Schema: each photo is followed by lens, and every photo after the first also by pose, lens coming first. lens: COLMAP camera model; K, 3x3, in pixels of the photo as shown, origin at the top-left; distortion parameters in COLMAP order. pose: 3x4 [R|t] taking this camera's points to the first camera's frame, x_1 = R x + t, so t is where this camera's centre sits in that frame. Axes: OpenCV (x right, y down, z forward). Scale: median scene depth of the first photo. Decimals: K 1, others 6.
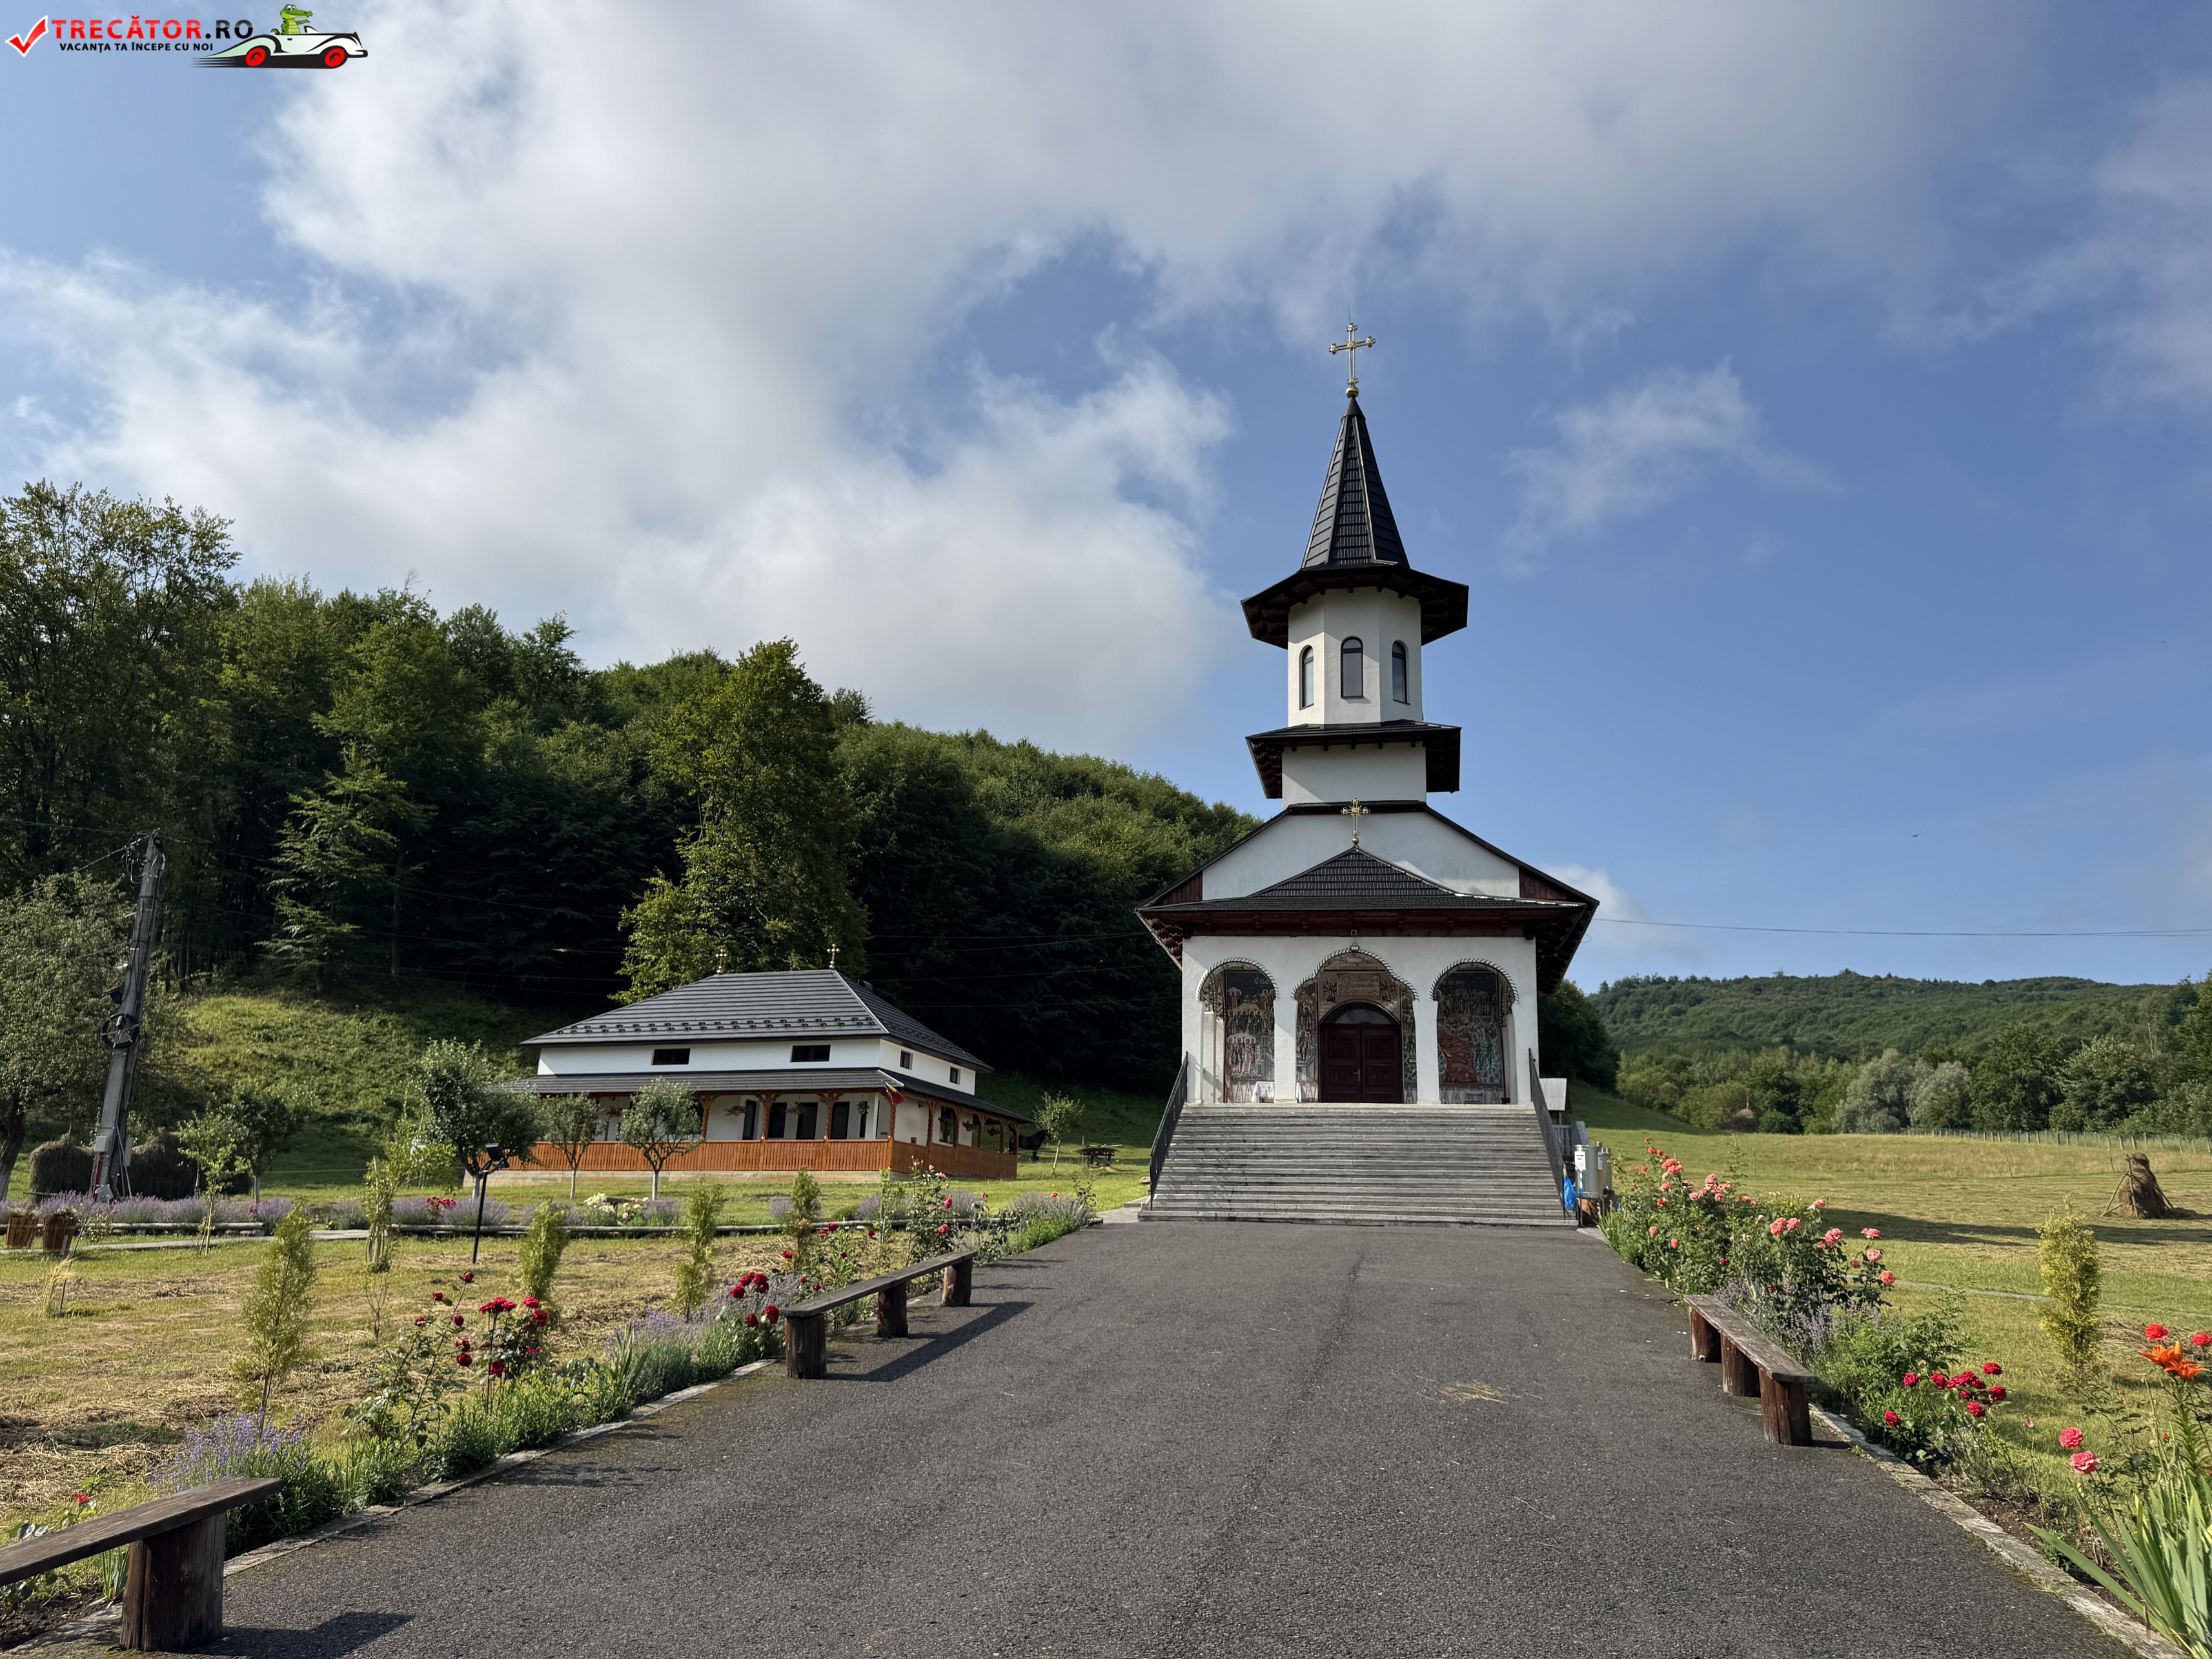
lens RADIAL K [[1537.3, 0, 1097.0], [0, 1537.3, 845.2], [0, 0, 1]] dist [0.084395, -0.104789]
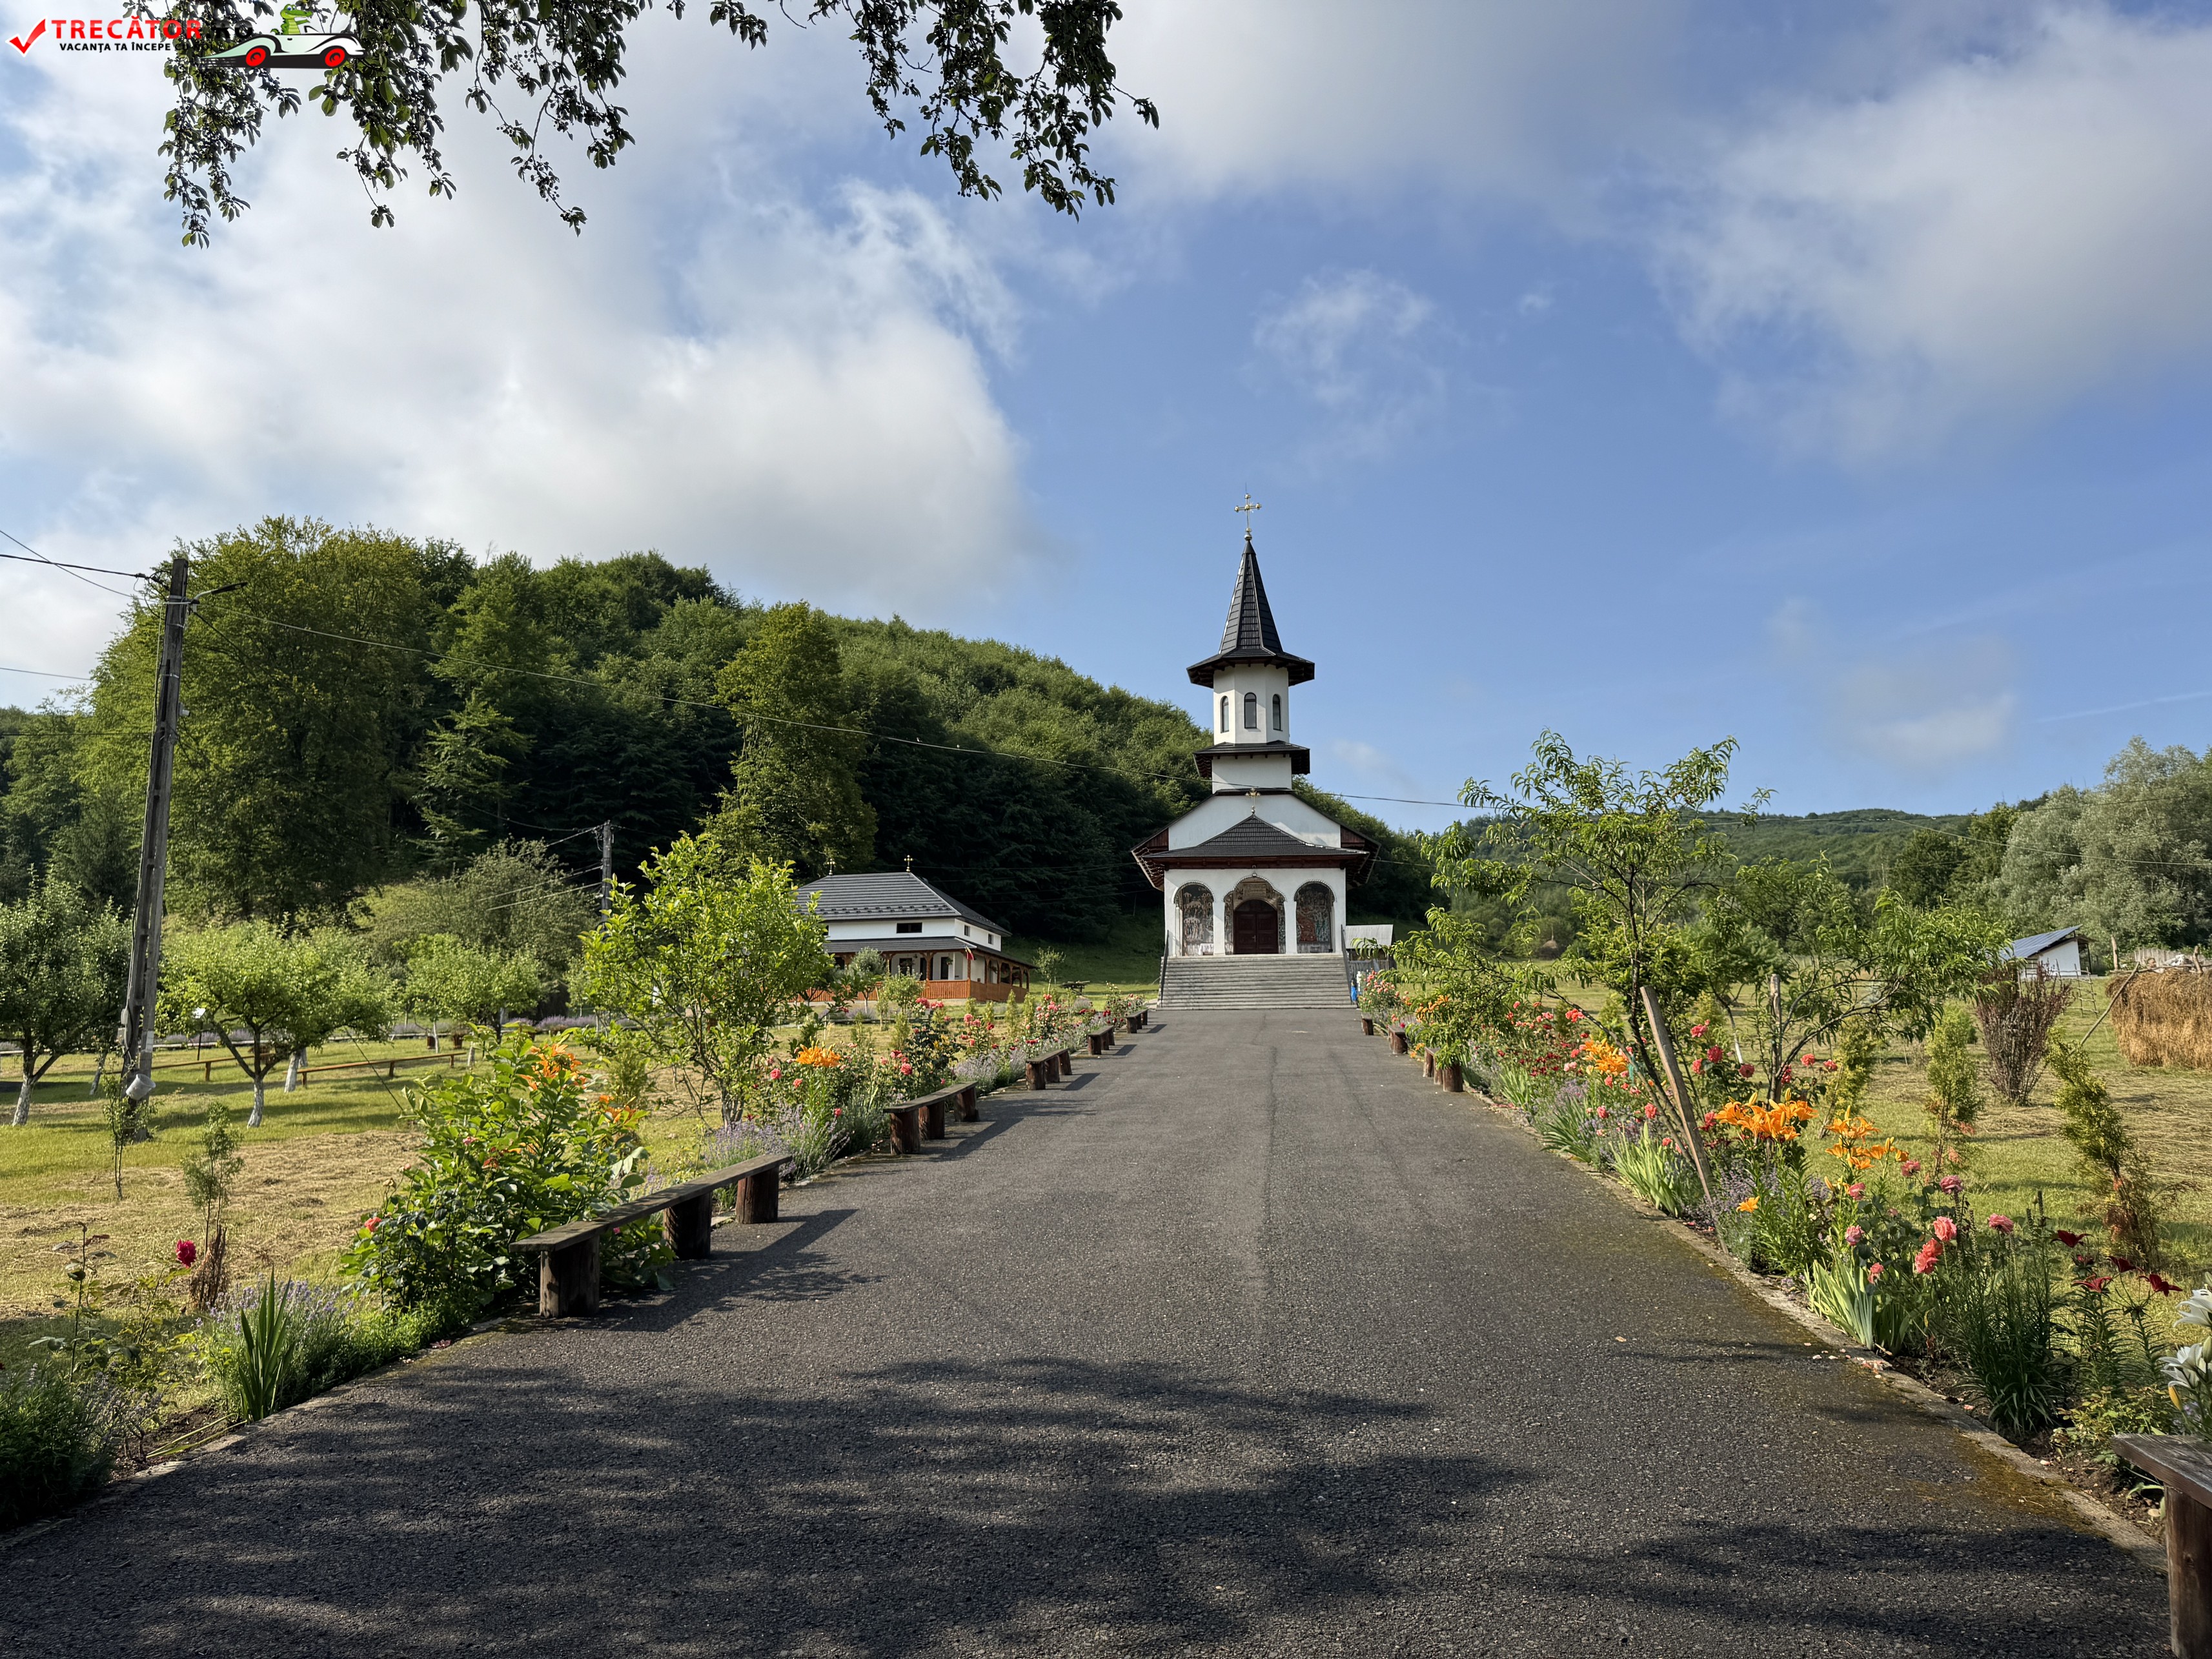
lens RADIAL K [[1537.3, 0, 1086.7], [0, 1537.3, 838.1], [0, 0, 1]] dist [0.084395, -0.104789]
pose [[0.996973, -0.016613, 0.075953, -0.080060], [0.009249, 0.995310, 0.096295, -0.071111], [-0.077197, -0.095301, 0.992451, -0.380641]]
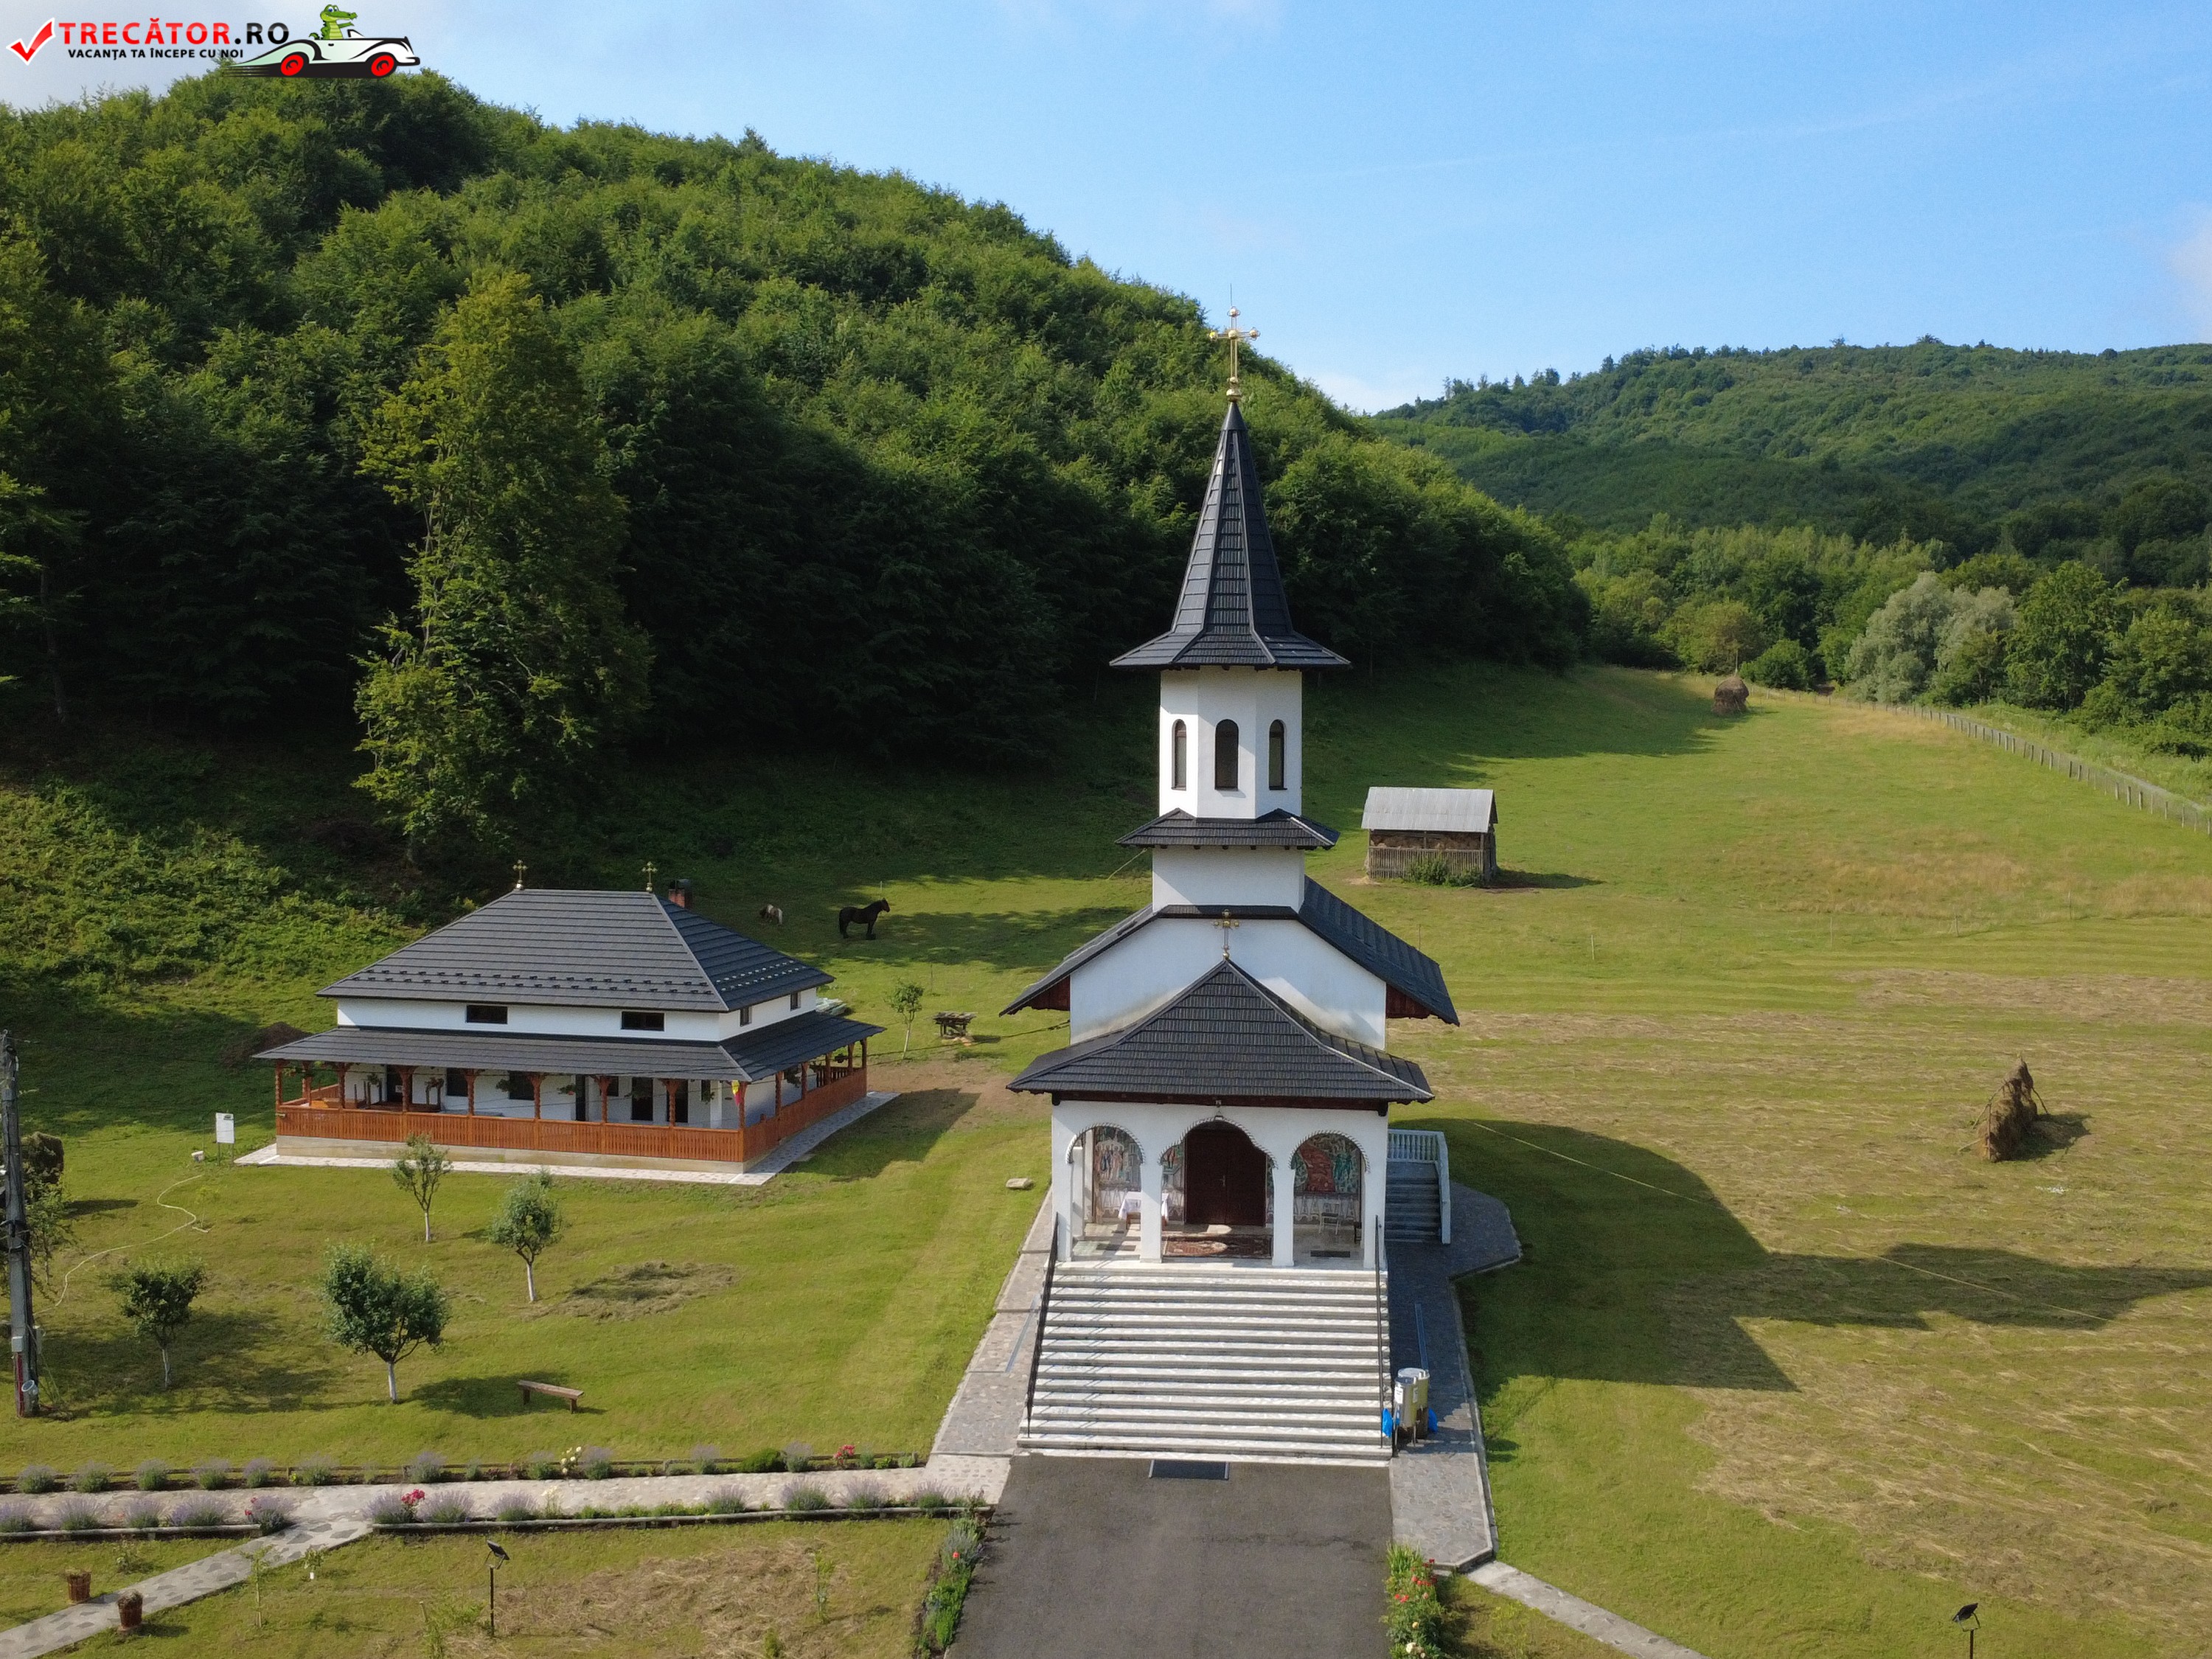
lens RADIAL K [[2143.1, 0, 1054.2], [0, 2143.1, 822.9], [0, 0, 1]] dist [0.000195, 0.000000]
pose [[0.997735, -0.025034, 0.062428, -0.011586], [0.004830, 0.952424, 0.304737, -0.238715], [-0.067087, -0.303745, 0.950388, -0.125768]]
